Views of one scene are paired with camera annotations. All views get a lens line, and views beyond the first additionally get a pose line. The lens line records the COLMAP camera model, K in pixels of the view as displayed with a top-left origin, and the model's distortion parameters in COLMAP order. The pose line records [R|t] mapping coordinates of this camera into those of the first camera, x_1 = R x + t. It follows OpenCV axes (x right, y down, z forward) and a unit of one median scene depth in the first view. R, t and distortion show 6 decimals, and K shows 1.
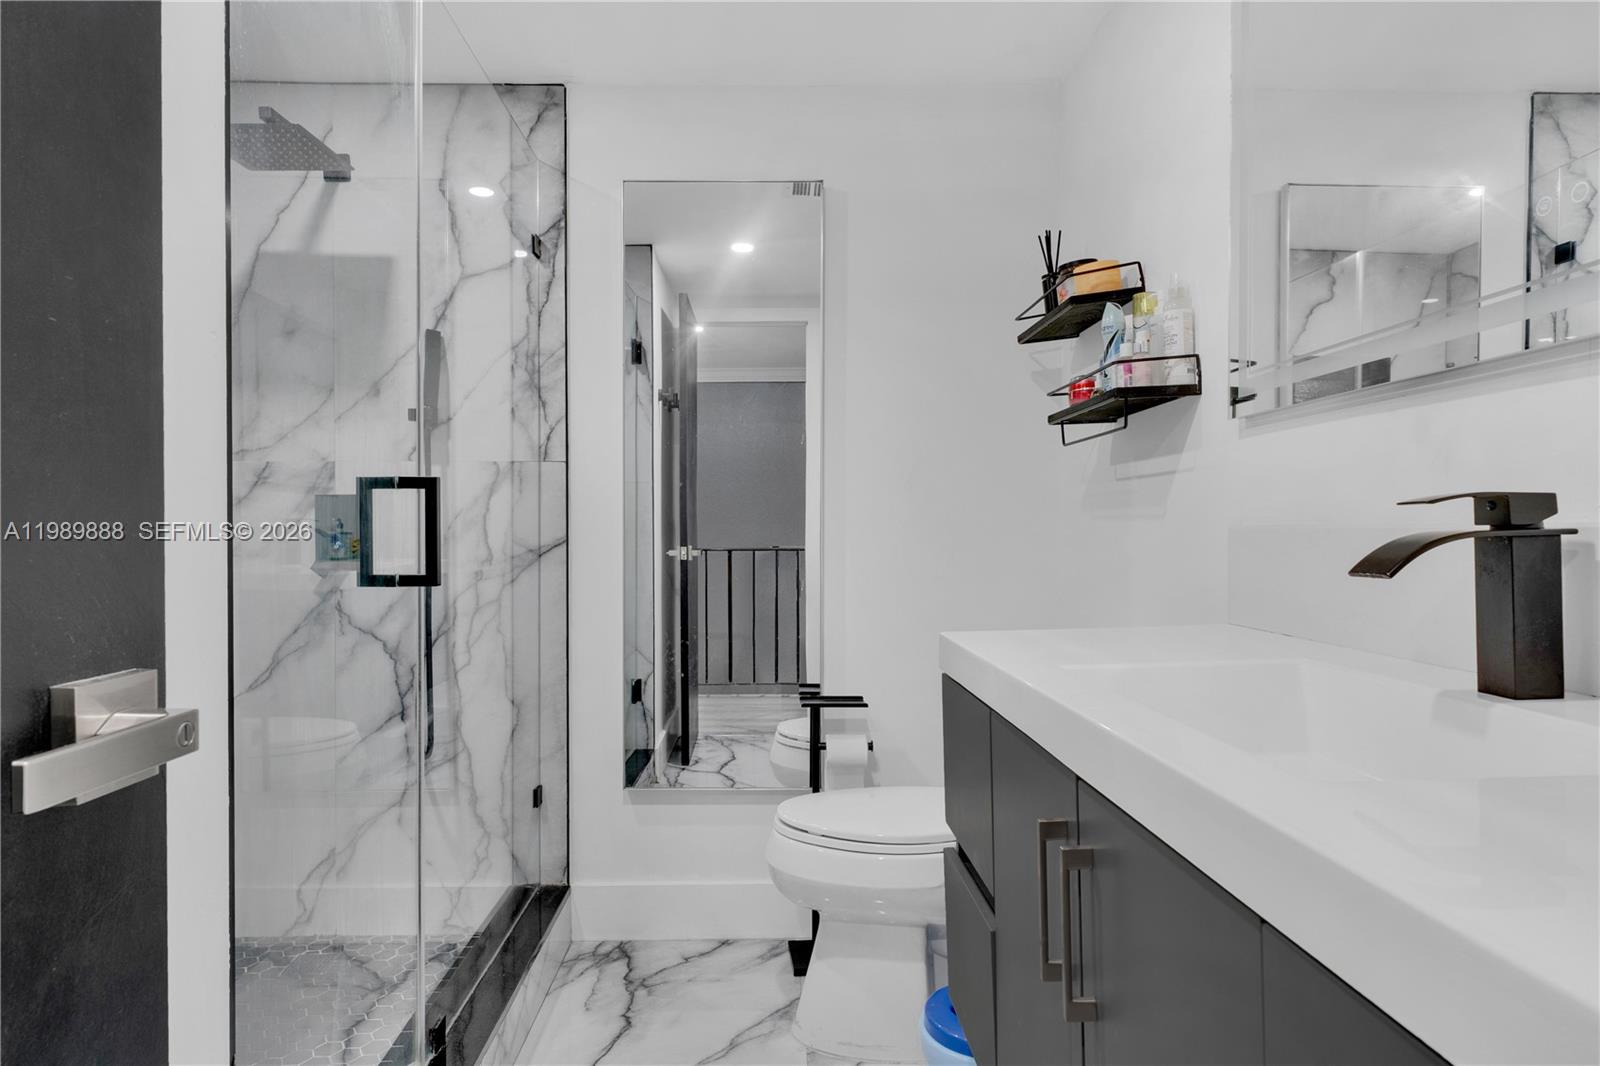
lens RADIAL K [[911.5, 0, 799.3], [0, 911.5, 533.2], [0, 0, 1]] dist [-0.001955, 0.006803]
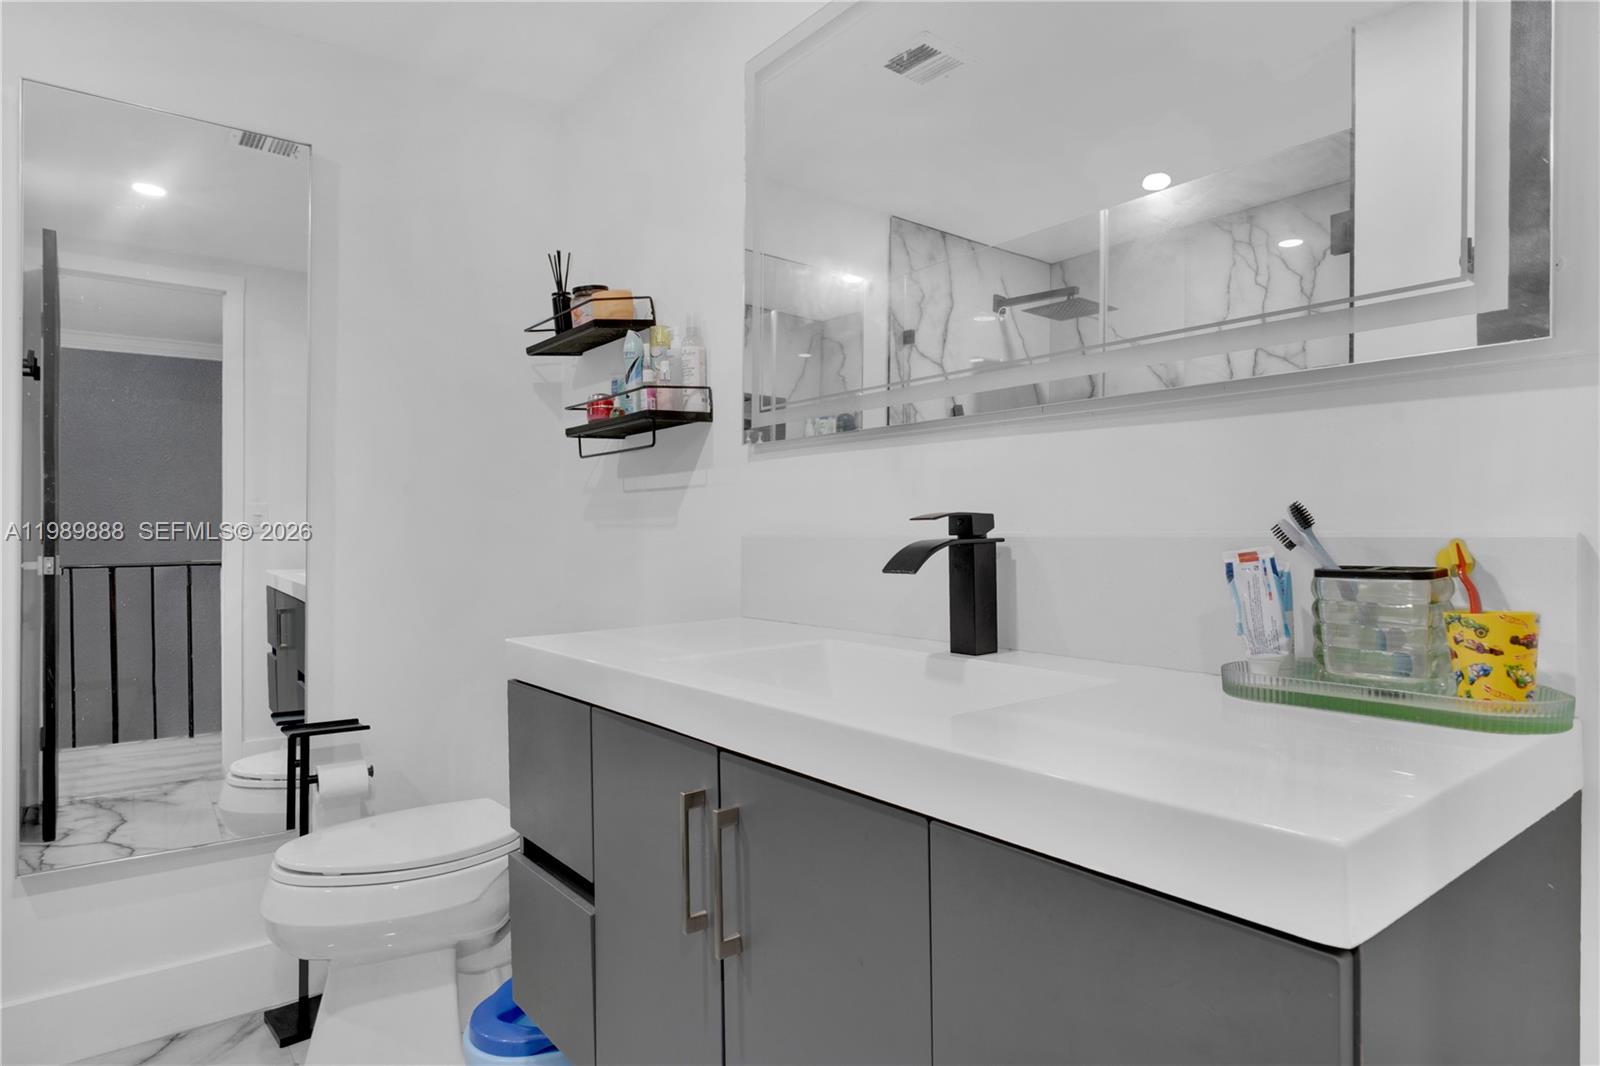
lens RADIAL K [[911.5, 0, 800.5], [0, 911.5, 535.3], [0, 0, 1]] dist [-0.001955, 0.006803]
pose [[0.803143, 0.004841, 0.595766, -0.138448], [-0.001333, 0.999979, -0.006328, 0.000007], [-0.595784, 0.004289, 0.803133, -0.000944]]
